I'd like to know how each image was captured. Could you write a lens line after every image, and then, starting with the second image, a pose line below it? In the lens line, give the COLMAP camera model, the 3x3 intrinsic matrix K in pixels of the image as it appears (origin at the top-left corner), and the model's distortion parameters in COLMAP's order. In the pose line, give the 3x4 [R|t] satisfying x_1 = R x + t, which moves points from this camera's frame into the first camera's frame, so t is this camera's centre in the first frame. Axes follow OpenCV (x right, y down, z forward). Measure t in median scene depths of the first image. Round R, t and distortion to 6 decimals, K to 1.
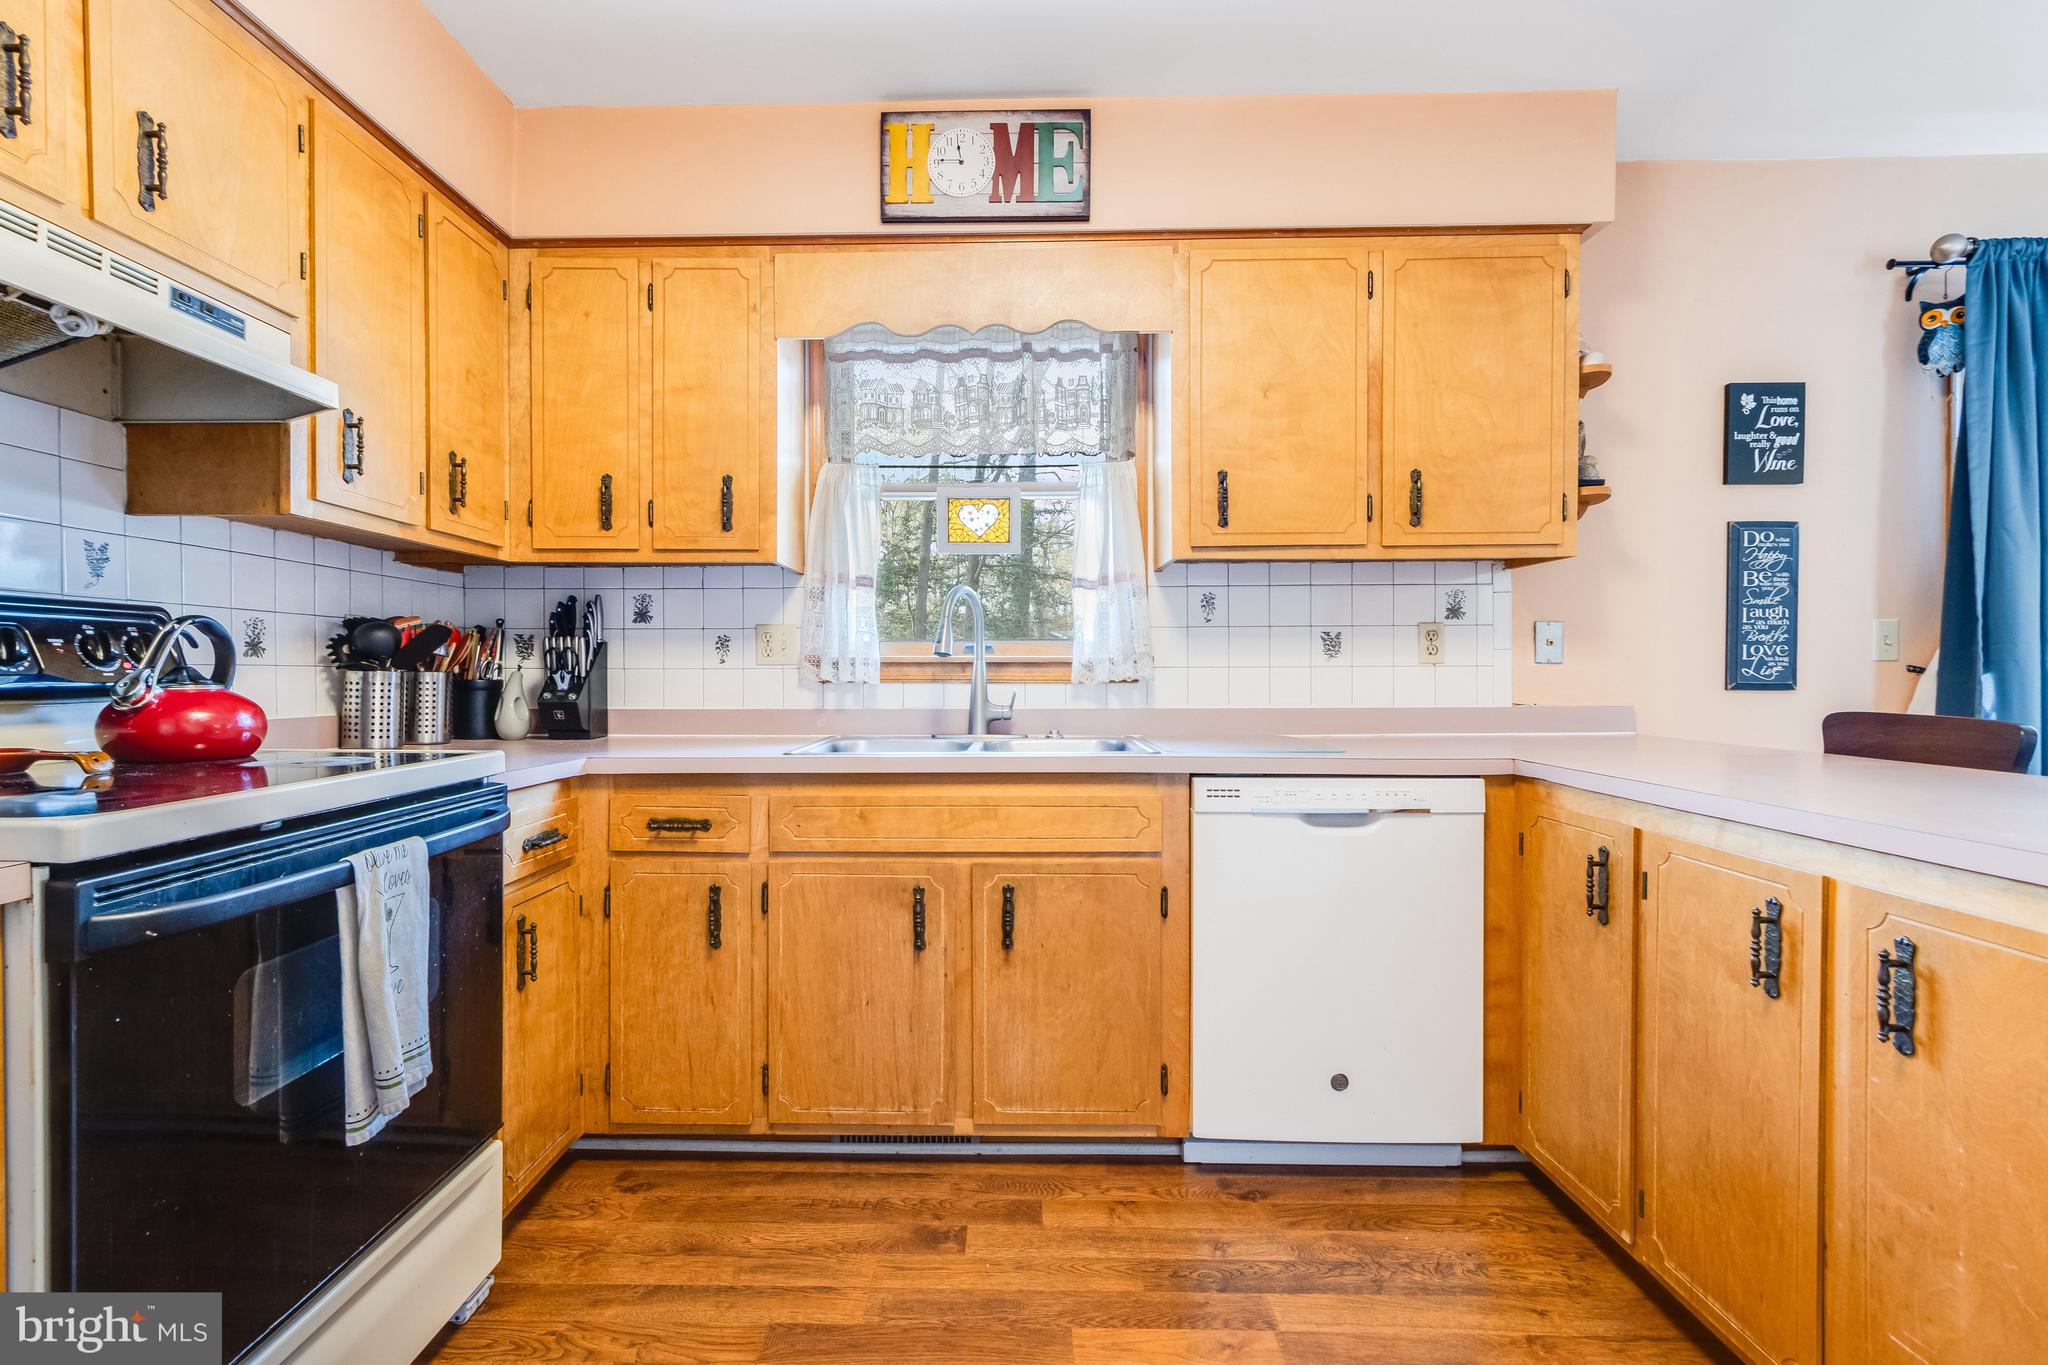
lens RADIAL K [[958.1, 0, 992.7], [0, 958.1, 689.6], [0, 0, 1]] dist [0.011137, -0.005123]
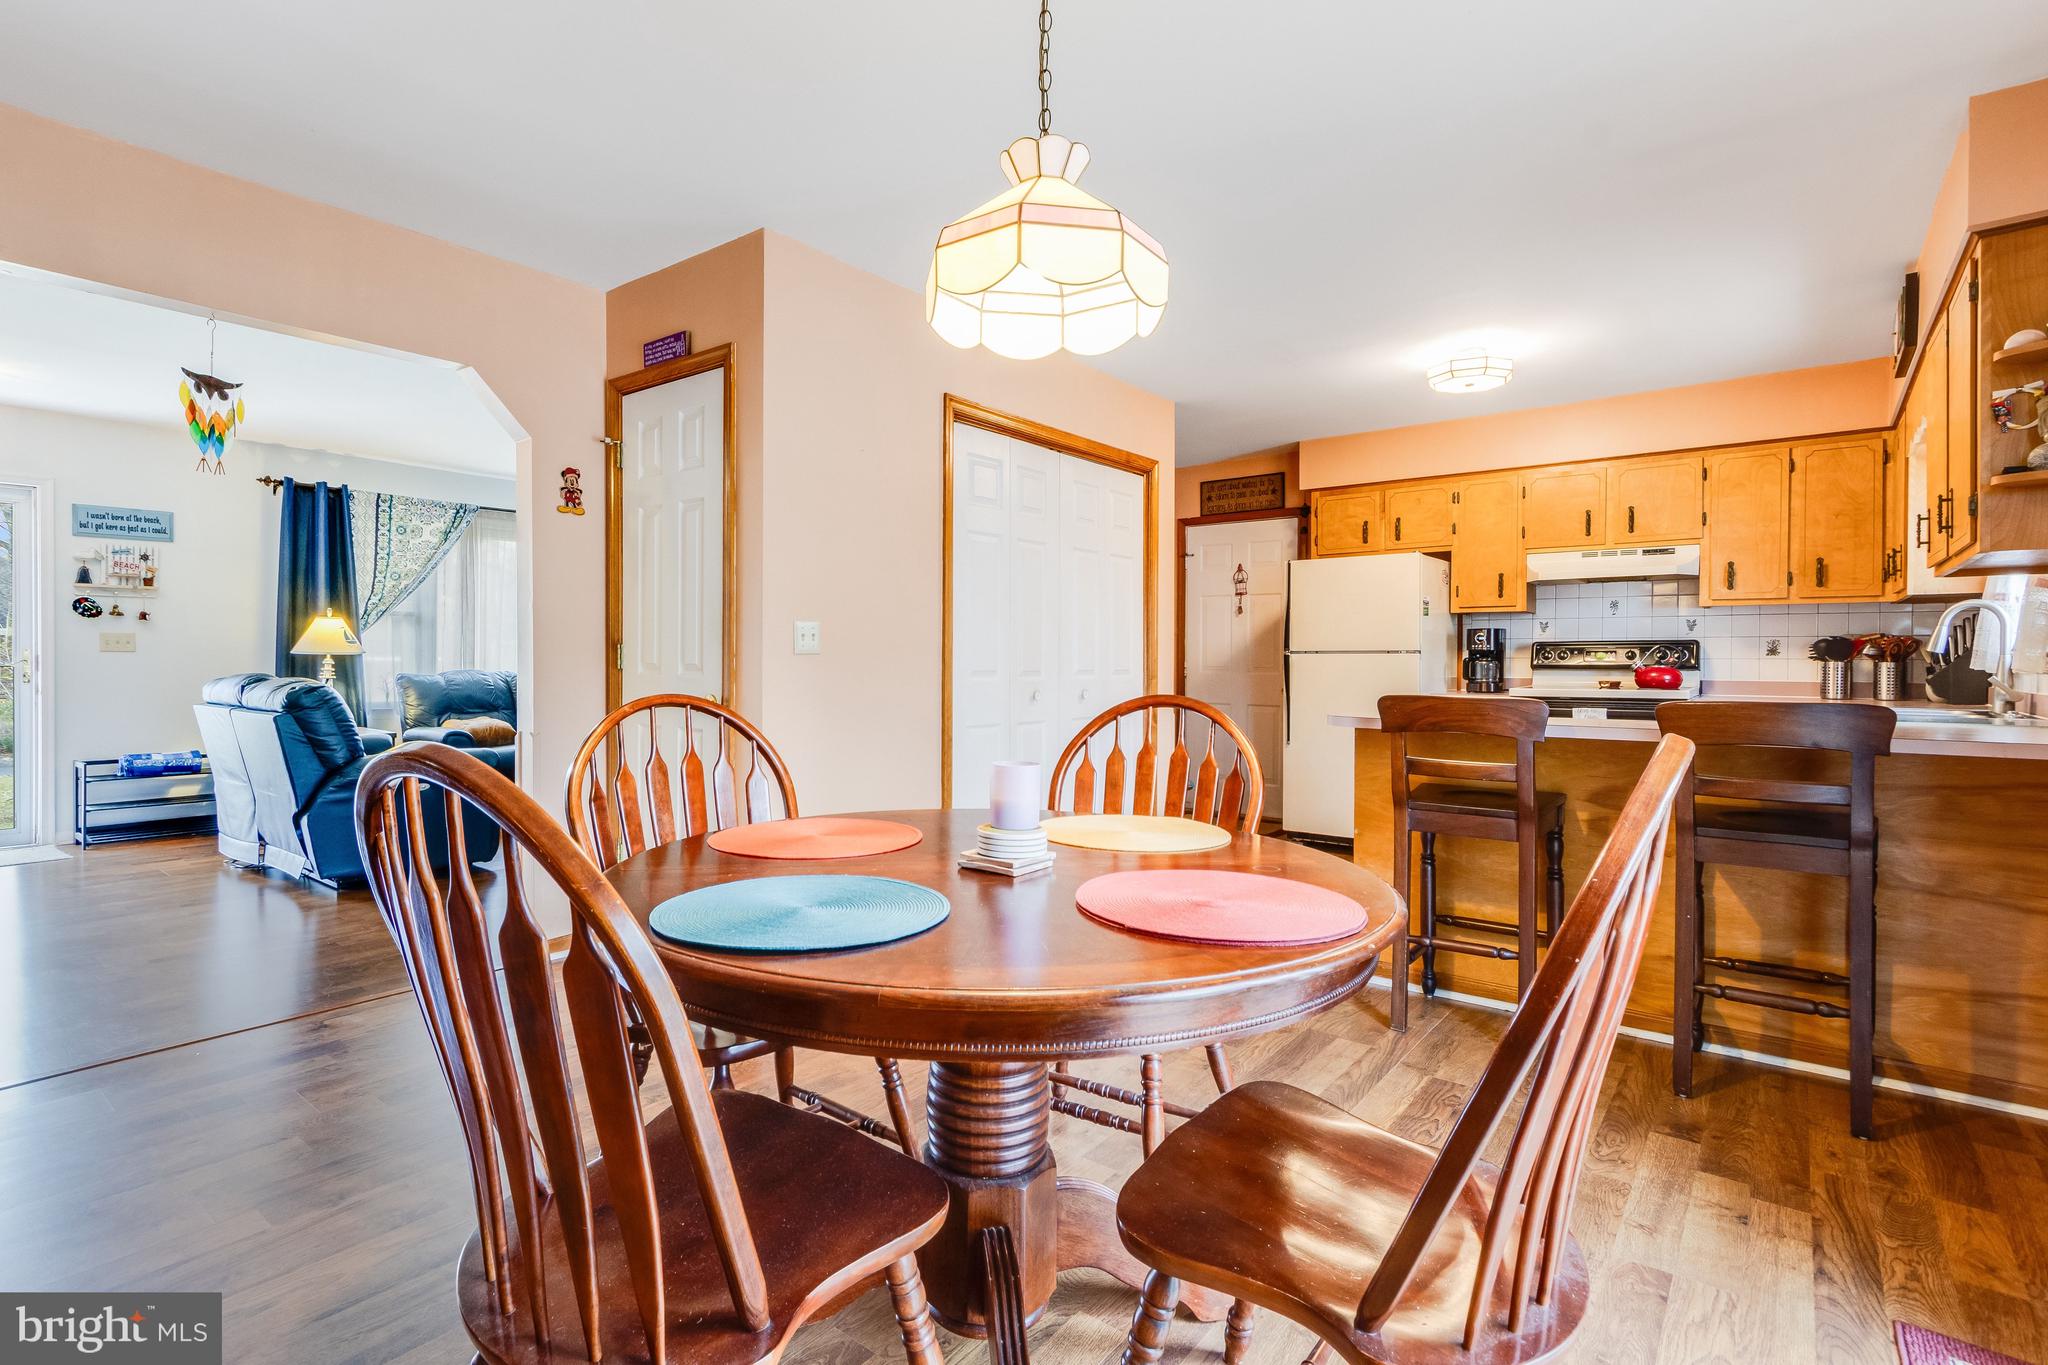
lens RADIAL K [[958.1, 0, 1001.5], [0, 958.1, 667.3], [0, 0, 1]] dist [0.011137, -0.005123]
pose [[-0.614132, 0.007866, -0.789164, 2.064816], [-0.014517, 0.999669, 0.021262, -0.023630], [0.789070, 0.024513, -0.613814, 0.827475]]
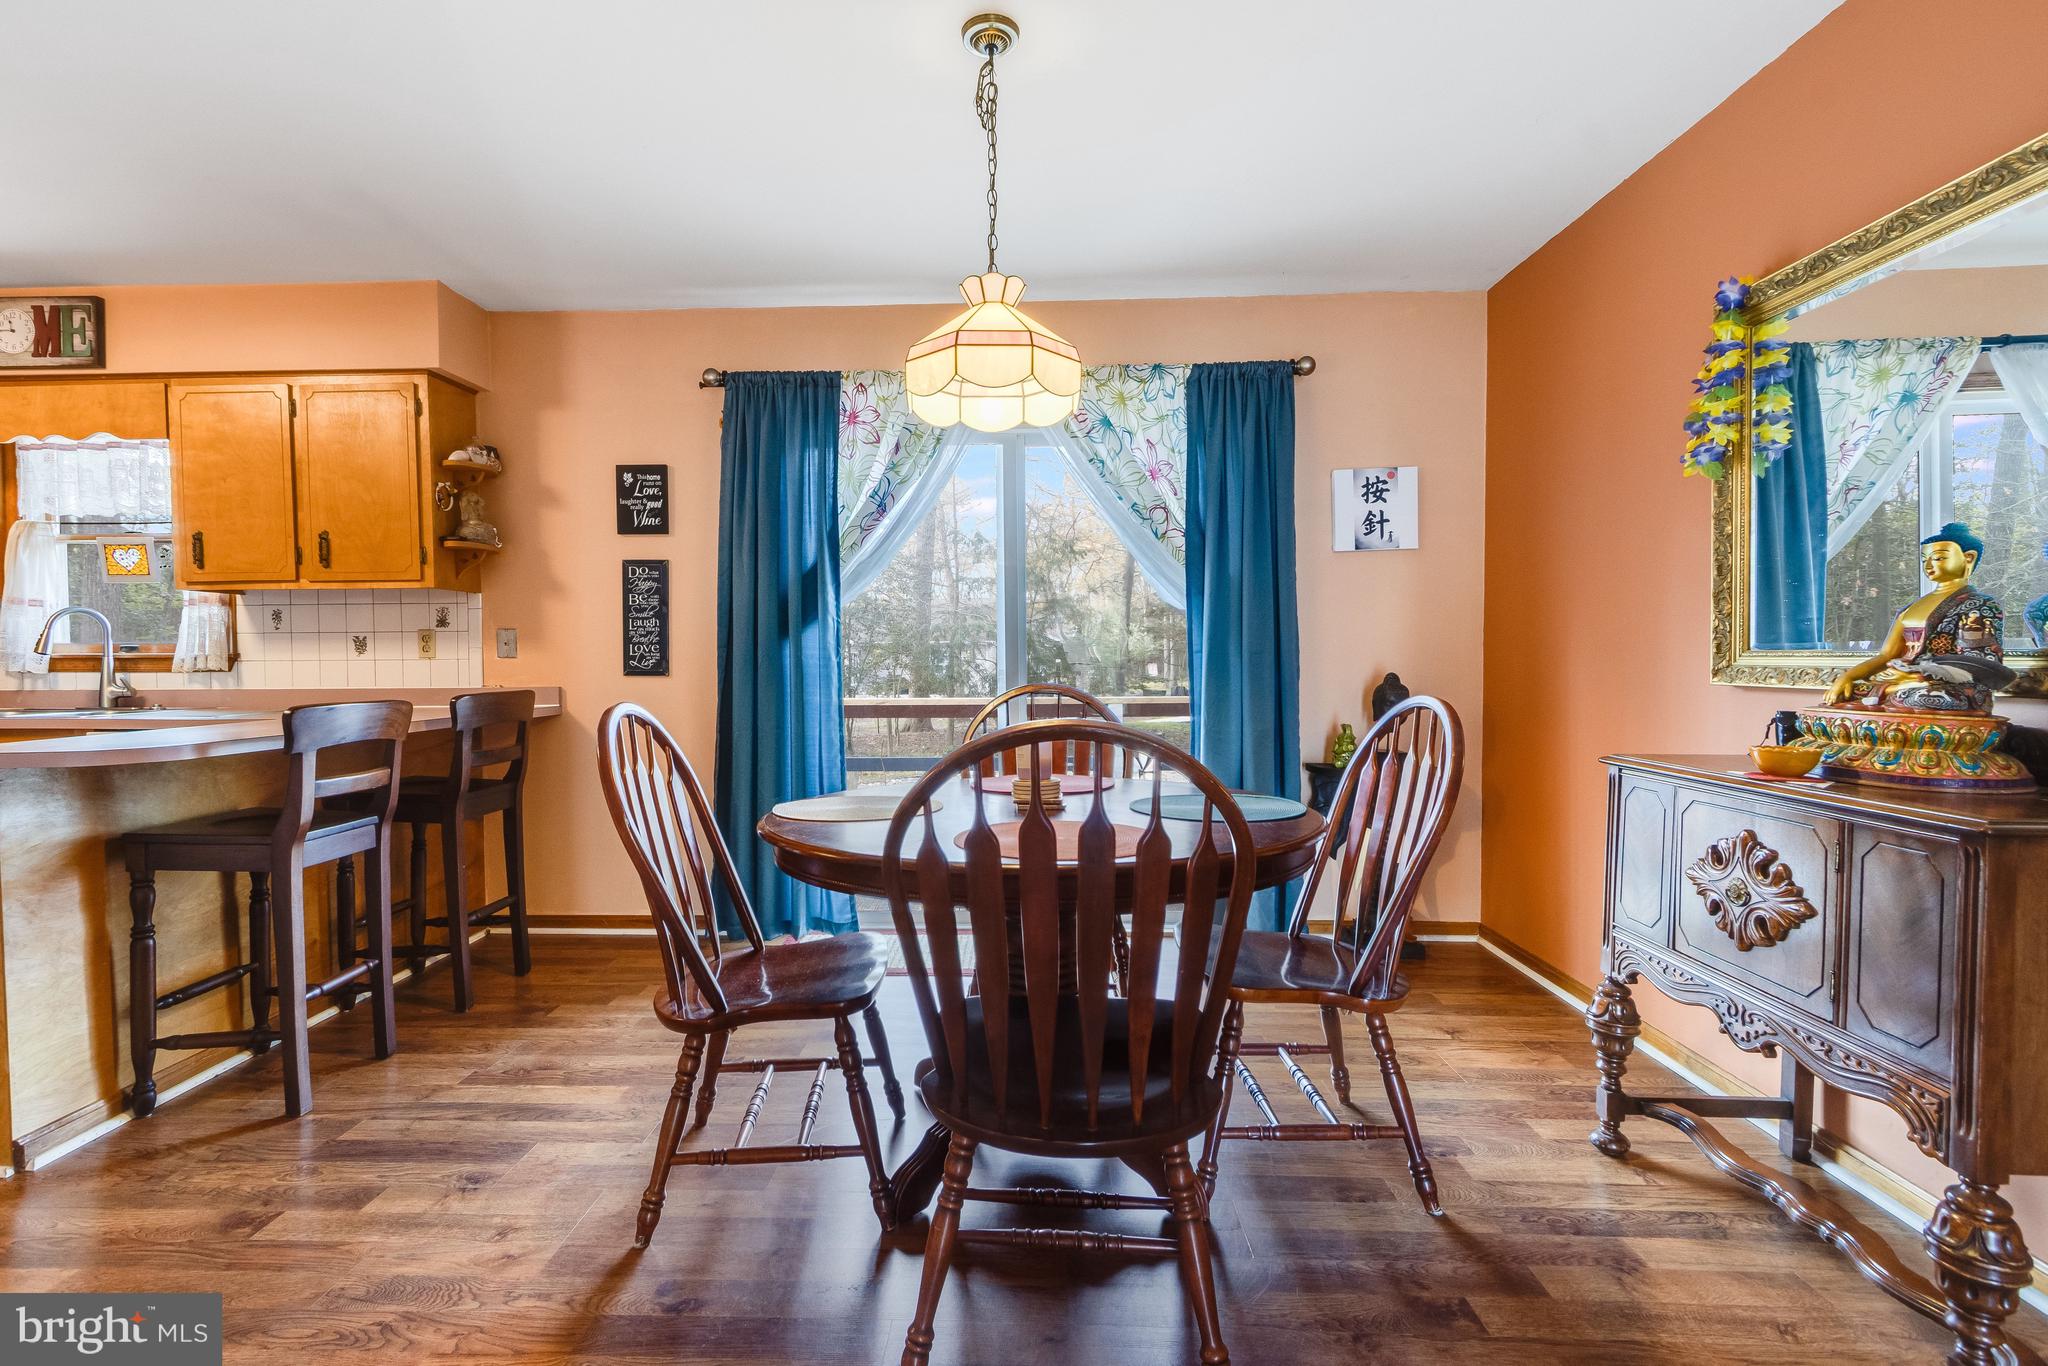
lens RADIAL K [[958.1, 0, 1007.3], [0, 958.1, 681.2], [0, 0, 1]] dist [0.011137, -0.005123]
pose [[0.999806, -0.002049, -0.019579, 1.572443], [0.002230, 0.999955, 0.009200, -0.004019], [0.019559, -0.009242, 0.999766, -0.503431]]
